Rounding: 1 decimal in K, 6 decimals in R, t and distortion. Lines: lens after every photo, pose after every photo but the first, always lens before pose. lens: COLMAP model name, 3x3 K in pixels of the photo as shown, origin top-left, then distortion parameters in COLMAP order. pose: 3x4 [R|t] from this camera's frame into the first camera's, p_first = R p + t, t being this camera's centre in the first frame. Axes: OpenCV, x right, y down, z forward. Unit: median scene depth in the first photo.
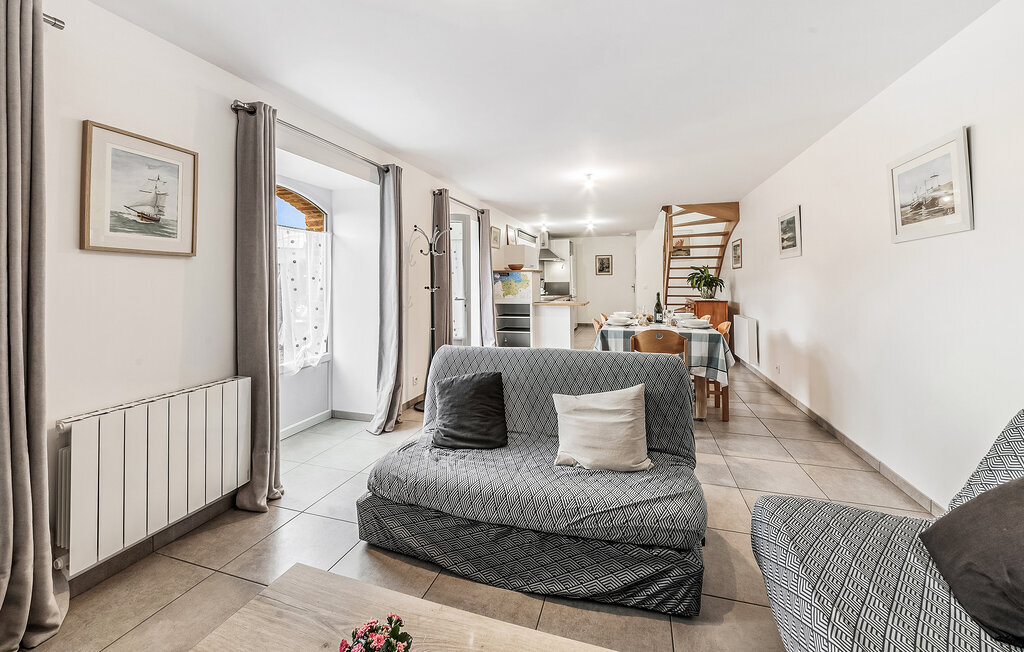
lens RADIAL K [[393.2, 0, 515.3], [0, 393.2, 269.3], [0, 0, 1]] dist [-0.007882, 0.000048]
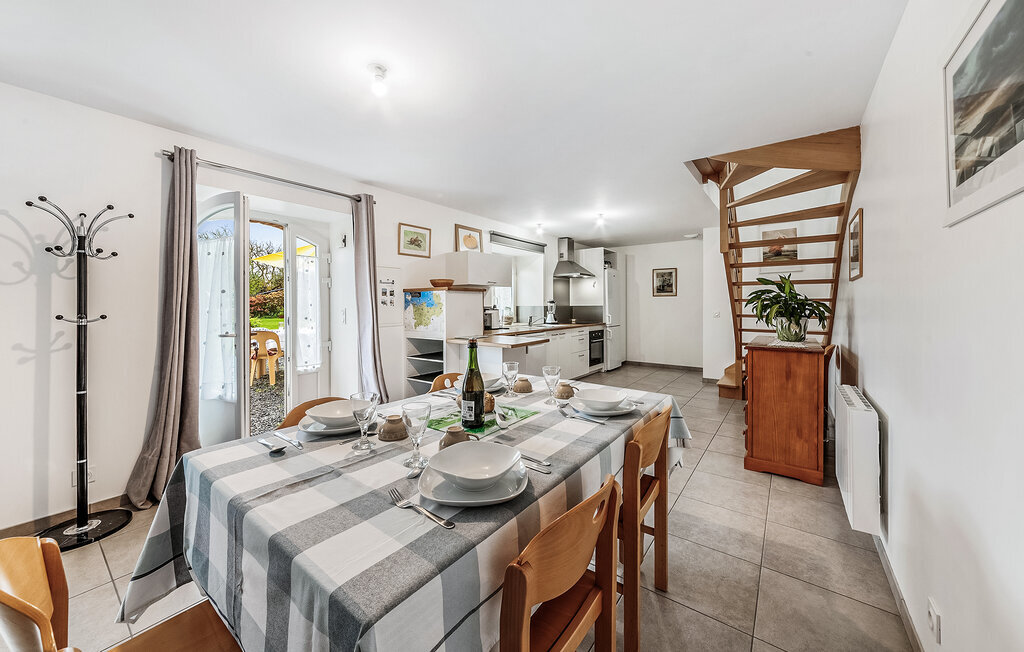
lens RADIAL K [[371.6, 0, 506.6], [0, 371.6, 302.6], [0, 0, 1]] dist [-0.001257, -0.000016]
pose [[0.939606, 0.002118, -0.342250, 0.275677], [0.007018, 0.999651, 0.025454, 0.009519], [0.342185, -0.026319, 0.939264, 0.382222]]
